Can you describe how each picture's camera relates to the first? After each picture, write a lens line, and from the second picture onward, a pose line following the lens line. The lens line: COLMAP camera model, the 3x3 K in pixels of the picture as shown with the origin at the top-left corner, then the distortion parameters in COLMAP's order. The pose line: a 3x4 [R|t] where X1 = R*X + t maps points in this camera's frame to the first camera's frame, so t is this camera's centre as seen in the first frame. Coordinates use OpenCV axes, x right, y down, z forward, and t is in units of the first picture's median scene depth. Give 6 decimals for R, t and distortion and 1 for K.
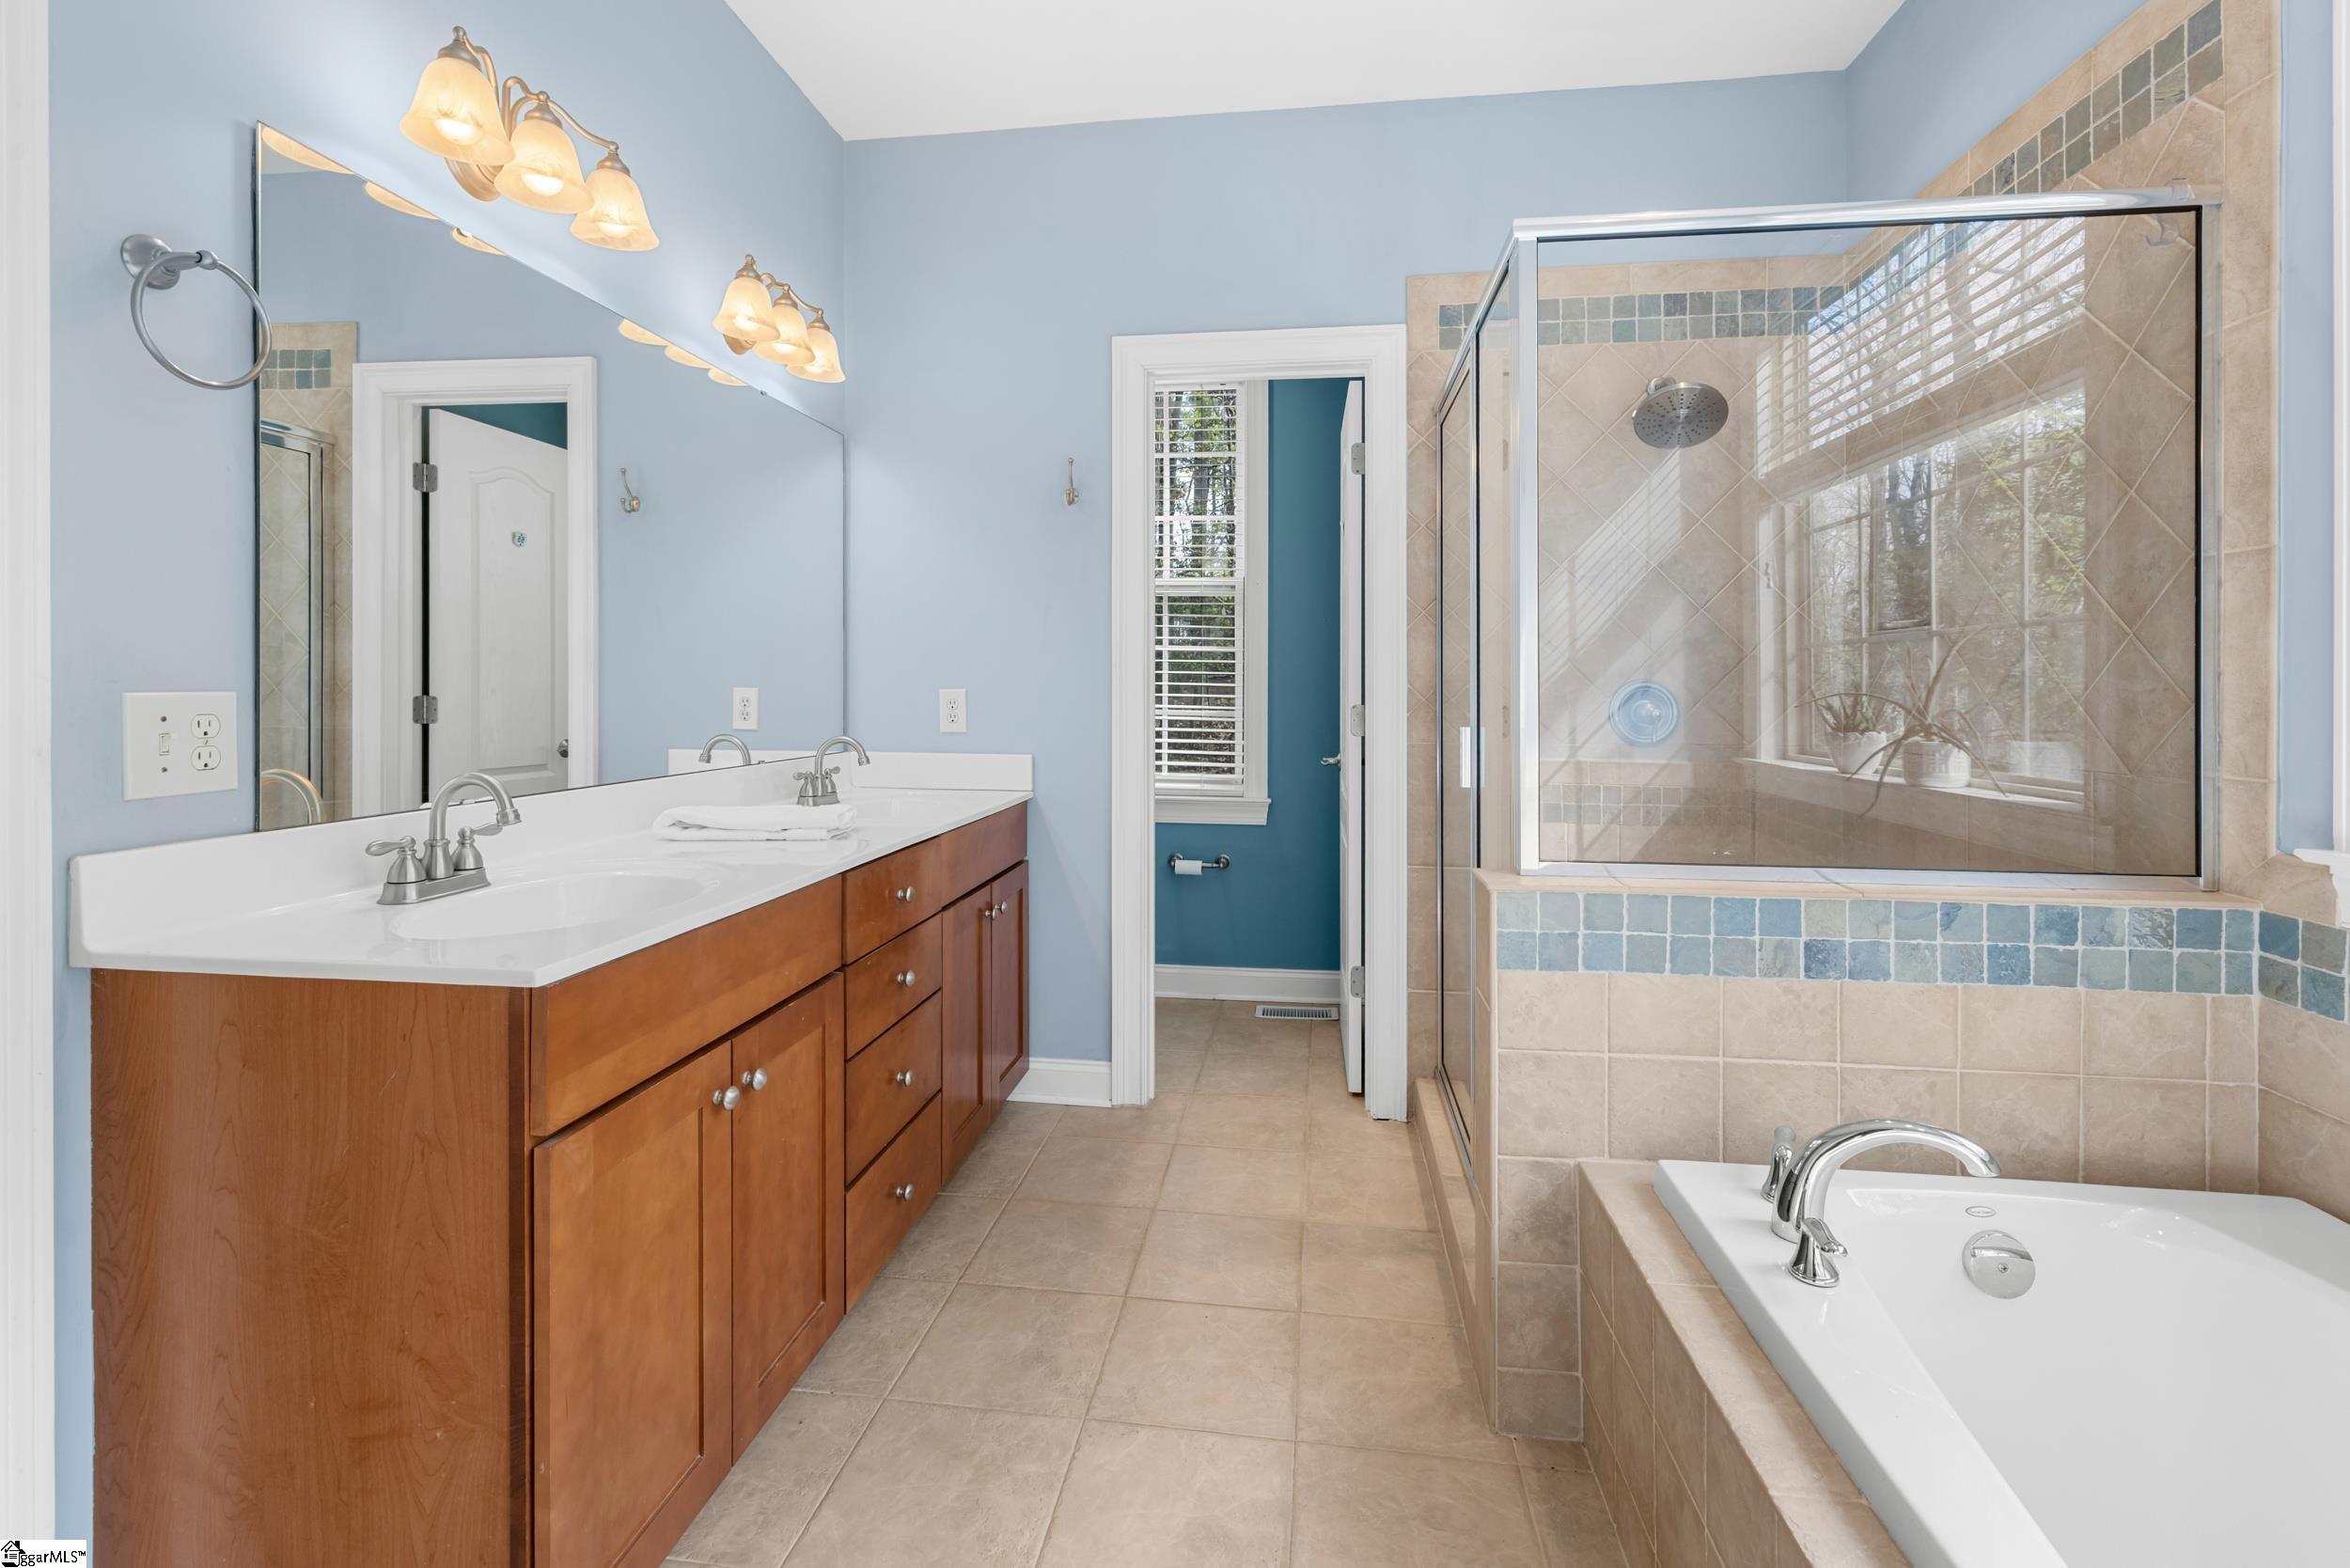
lens RADIAL K [[1032.1, 0, 1177.2], [0, 1032.1, 699.6], [0, 0, 1]] dist [-0.000390, 0.000000]
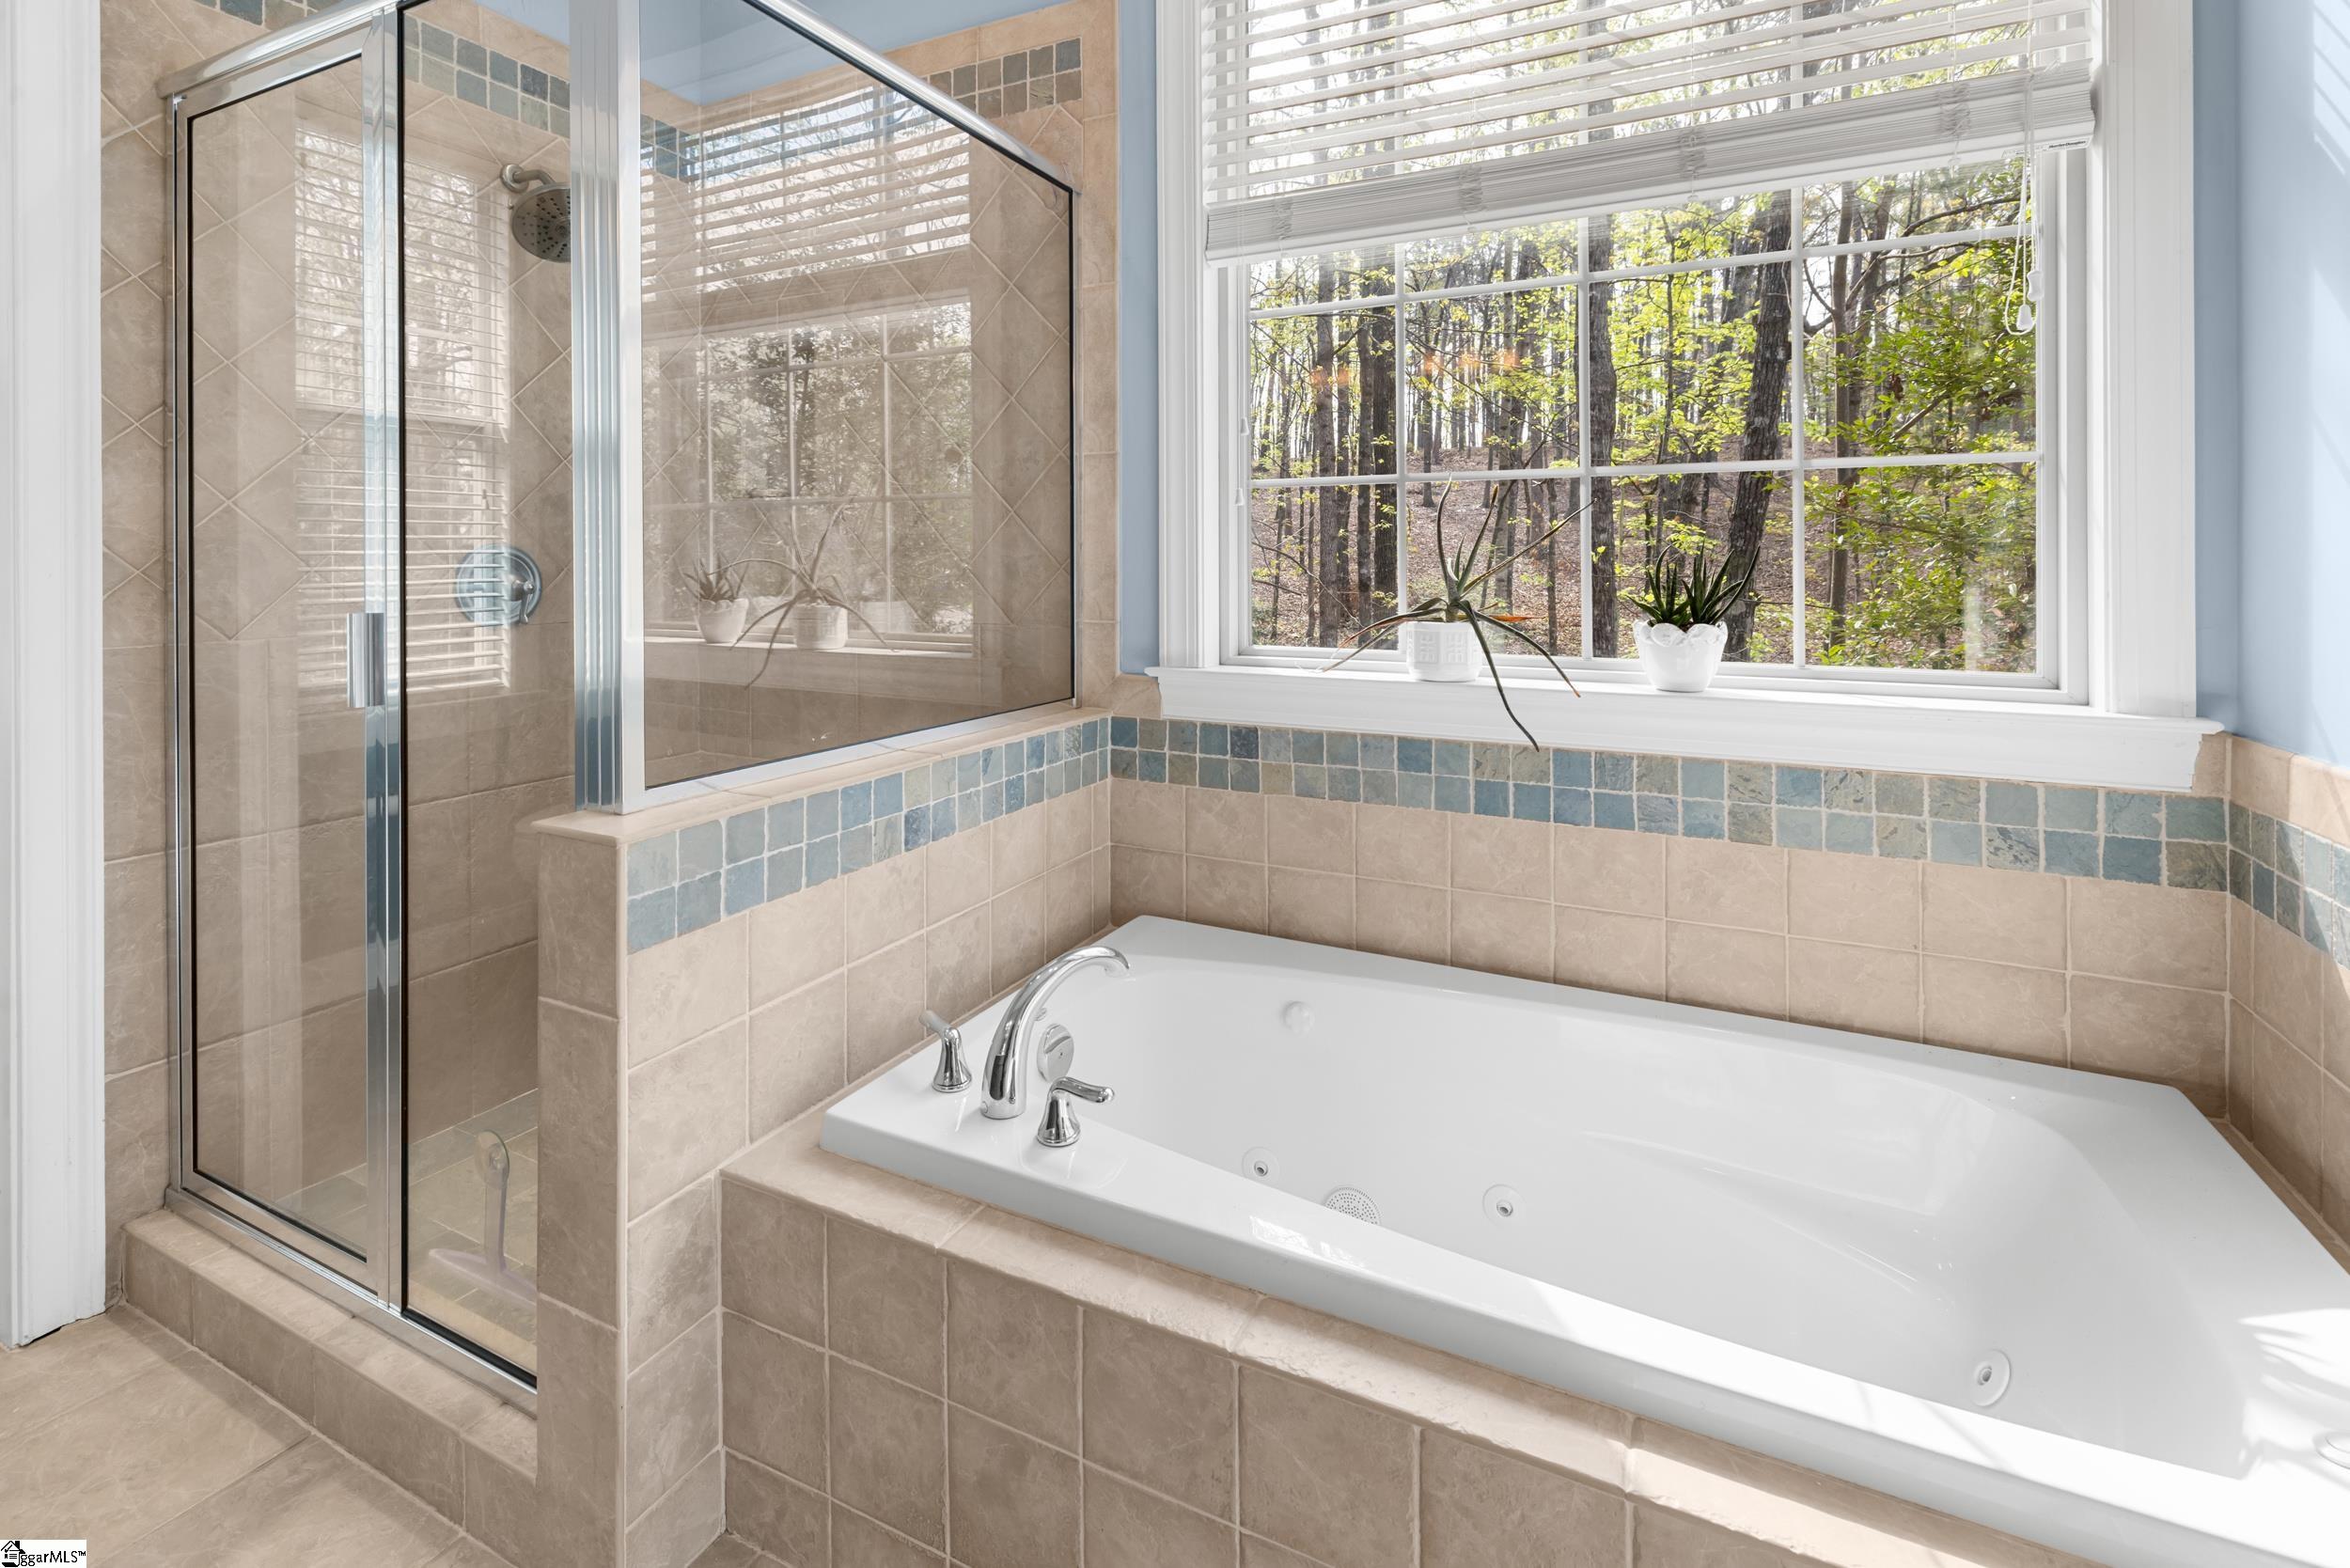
lens RADIAL K [[1065.2, 0, 1179.0], [0, 1065.2, 564.0], [0, 0, 1]] dist [-0.000185, -0.000056]
pose [[0.323802, -0.004131, 0.946116, -0.249703], [0.009058, 0.999958, 0.001266, -0.000087], [-0.946081, 0.008160, 0.323826, 0.420280]]
